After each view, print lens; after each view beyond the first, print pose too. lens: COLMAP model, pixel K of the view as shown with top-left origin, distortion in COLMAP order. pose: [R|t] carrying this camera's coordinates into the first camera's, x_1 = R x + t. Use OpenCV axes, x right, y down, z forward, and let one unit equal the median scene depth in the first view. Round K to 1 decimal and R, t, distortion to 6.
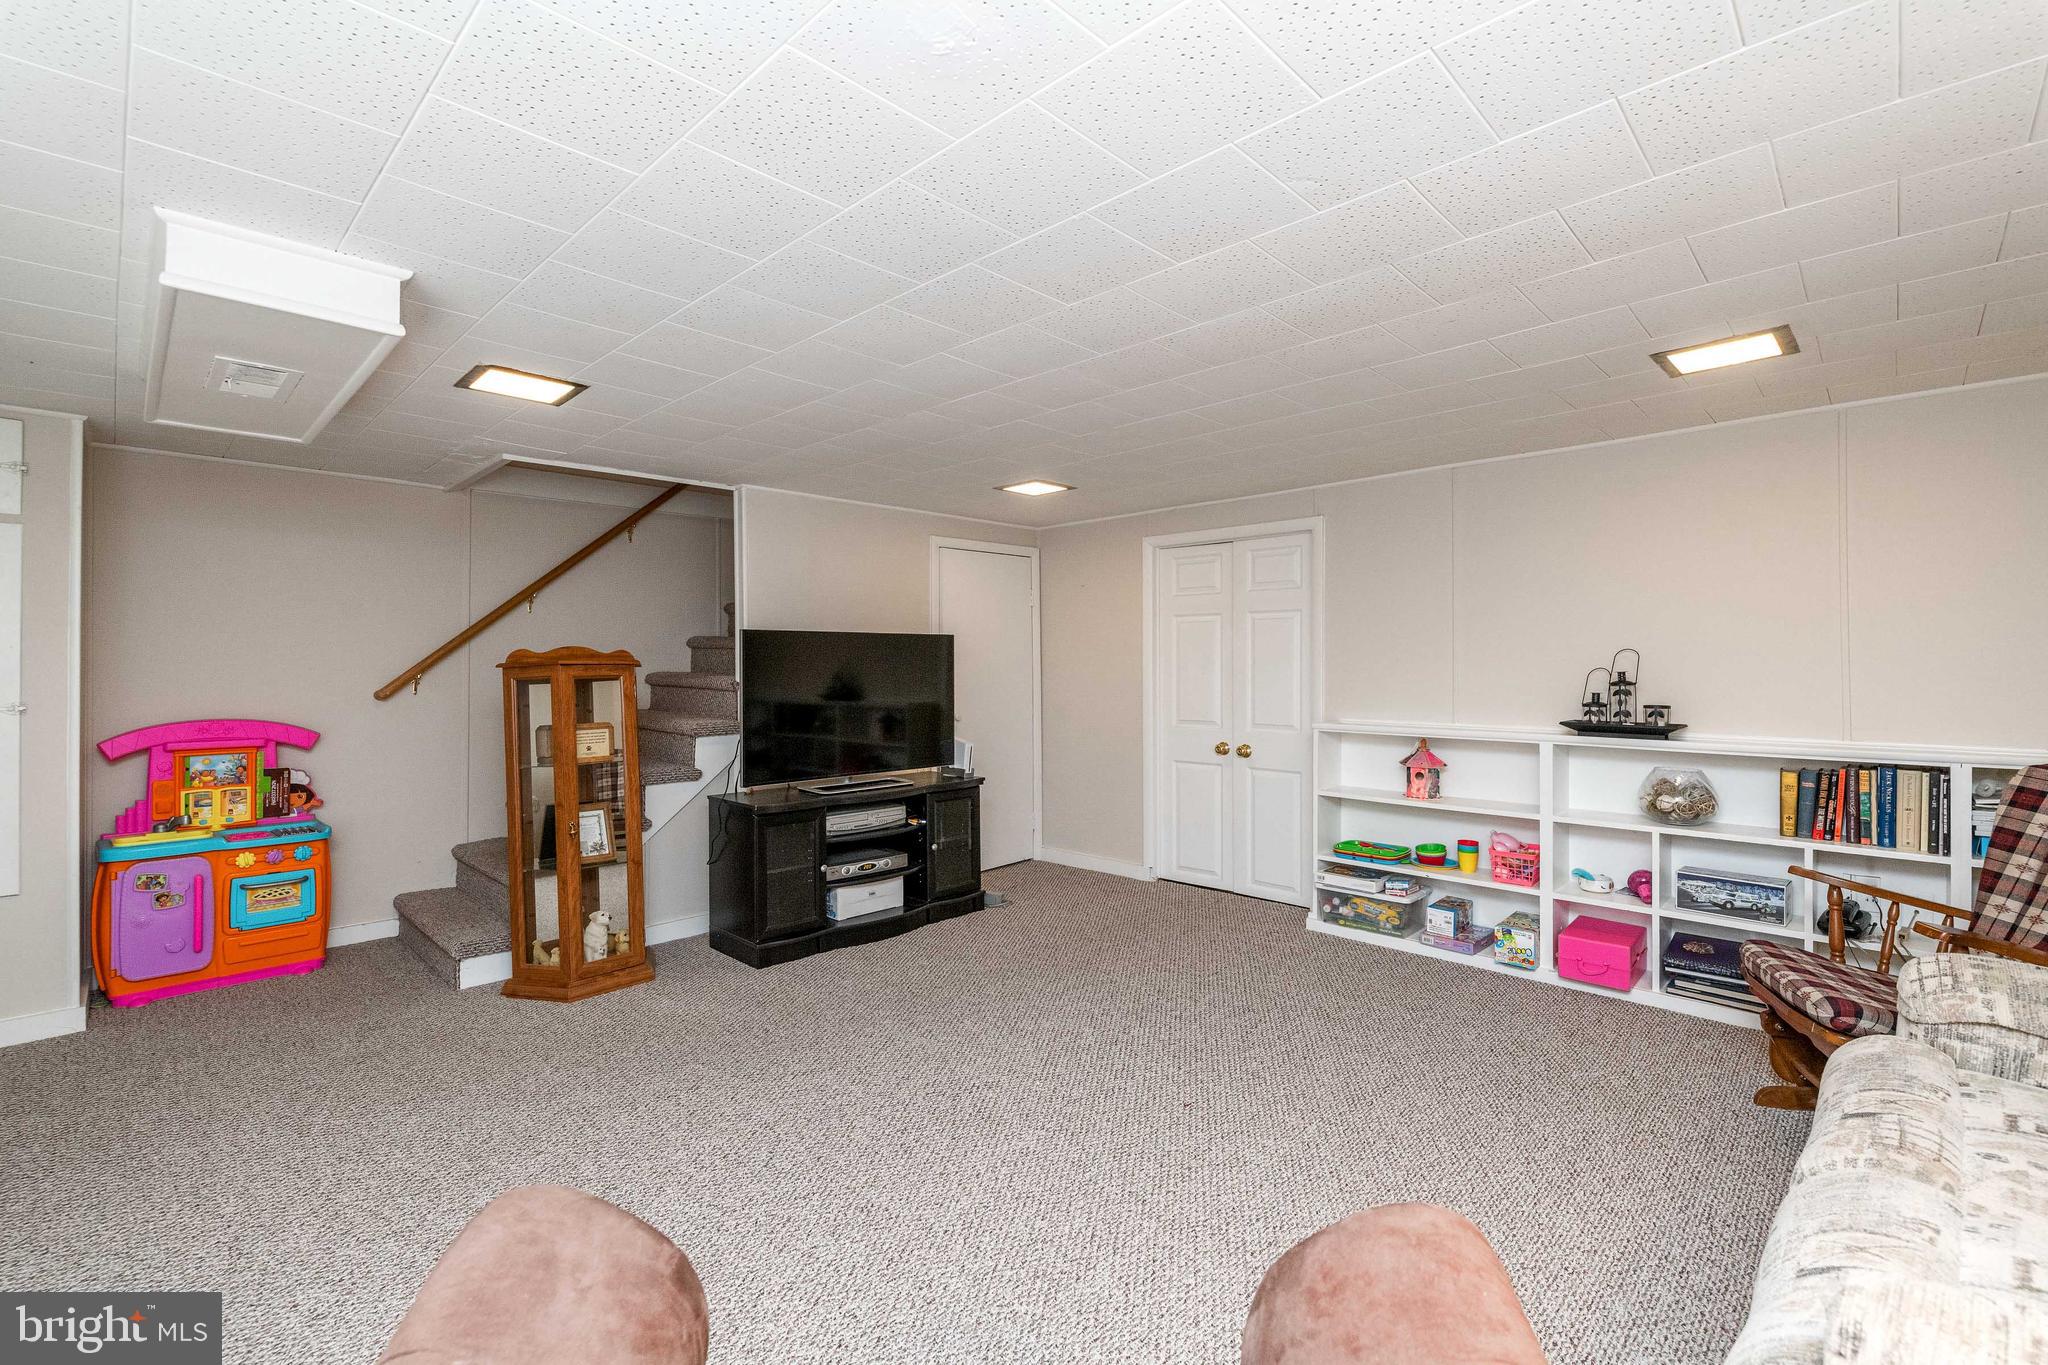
lens RADIAL K [[892.9, 0, 1009.0], [0, 892.9, 673.7], [0, 0, 1]] dist [-0.004604, -0.001201]
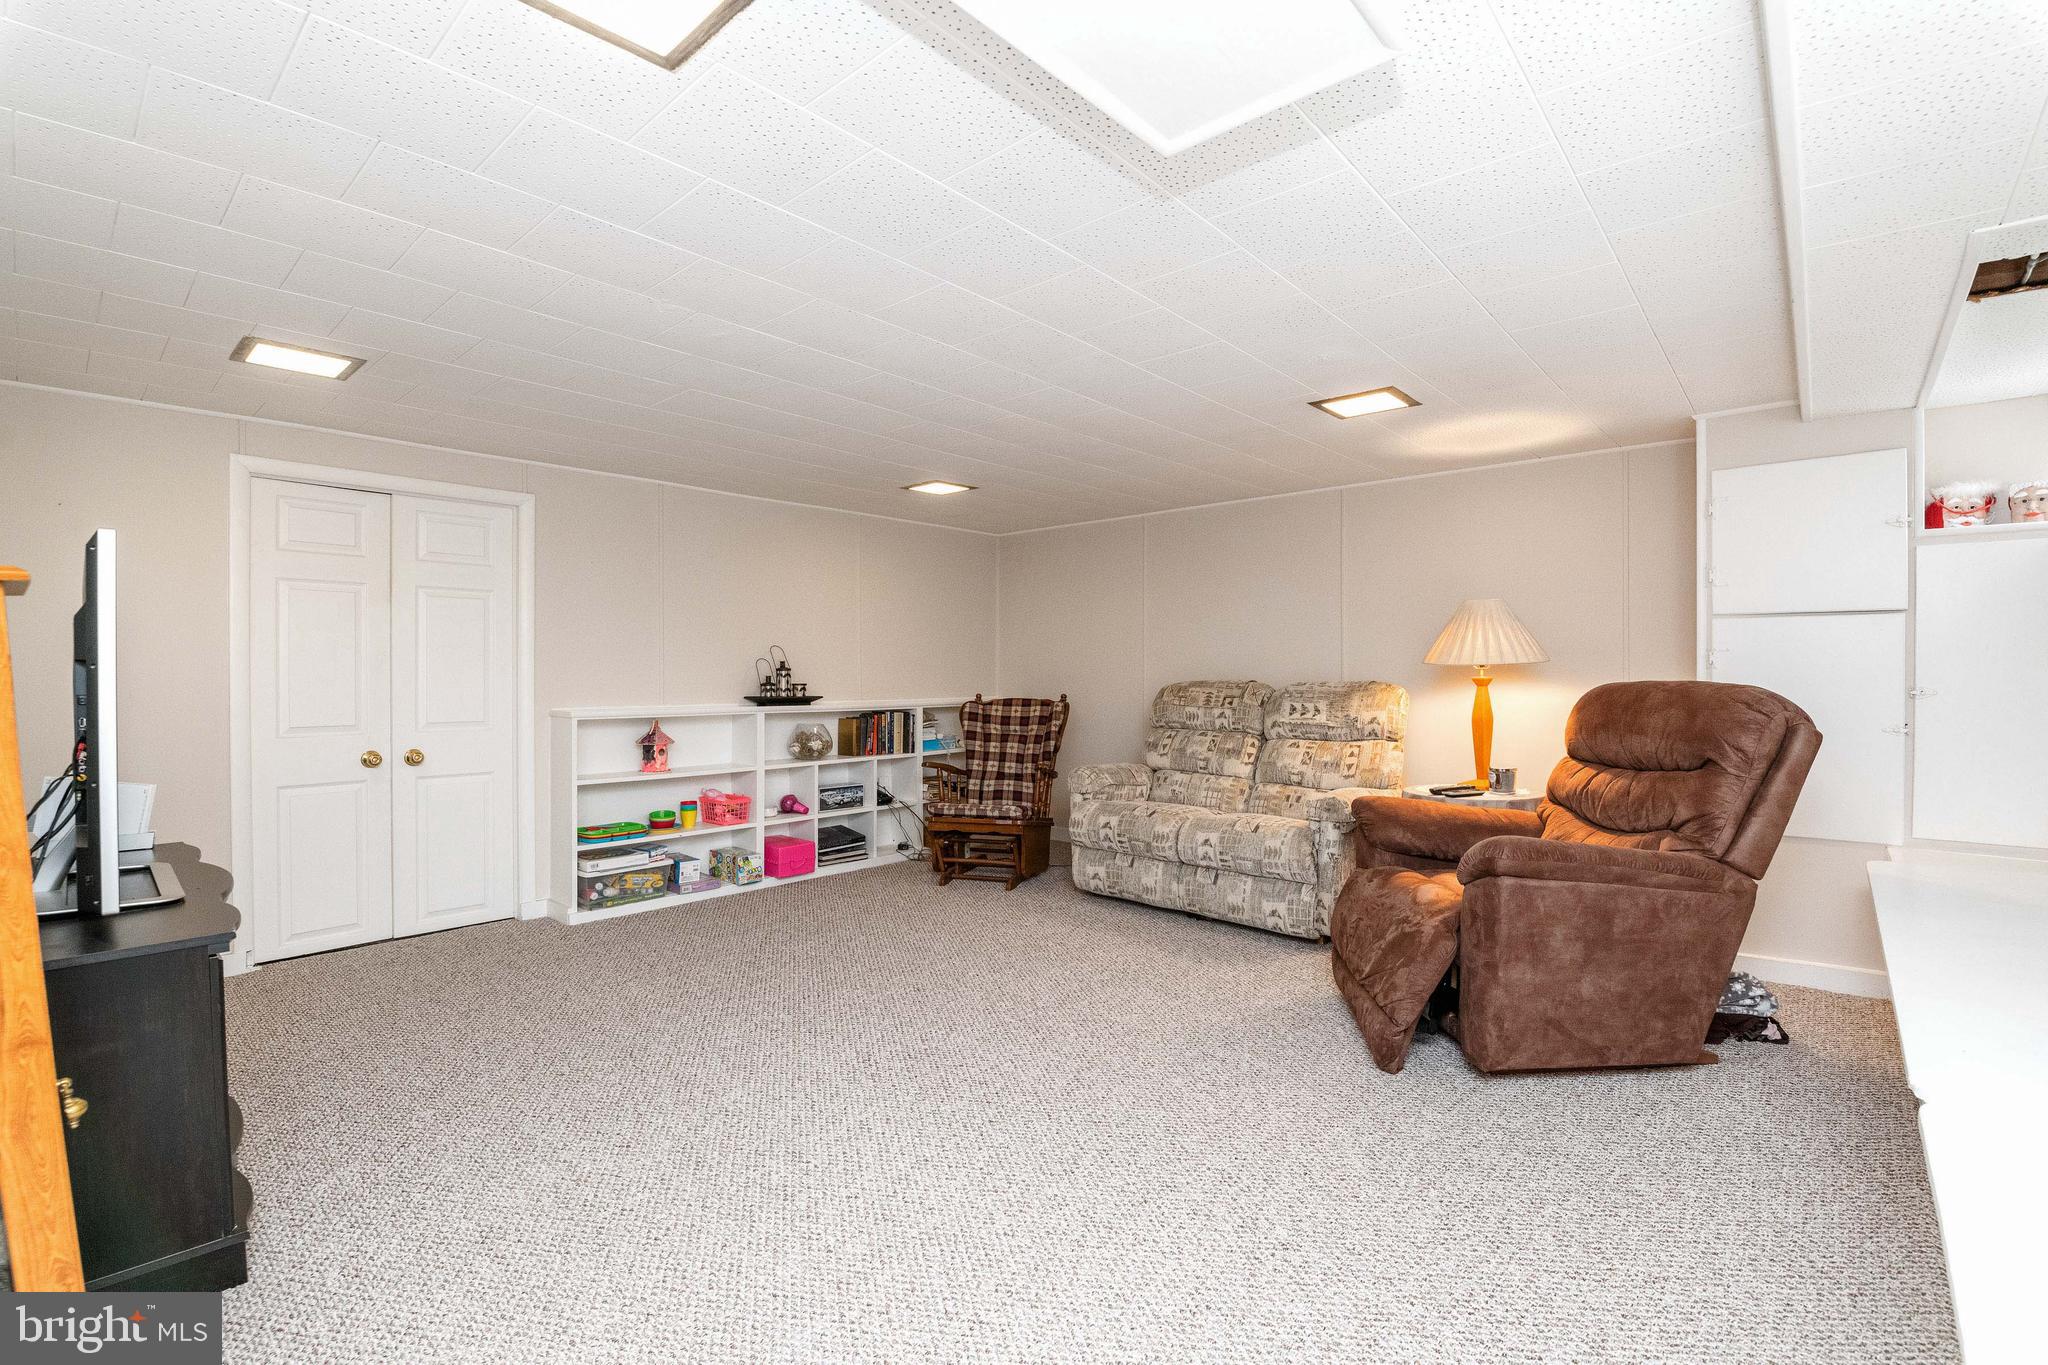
lens RADIAL K [[892.9, 0, 1010.2], [0, 892.9, 674.8], [0, 0, 1]] dist [-0.004604, -0.001201]
pose [[-0.025394, -0.003176, 0.999672, -0.695984], [0.007978, 0.999962, 0.003379, 0.016708], [-0.999646, 0.008061, -0.025368, 0.595271]]
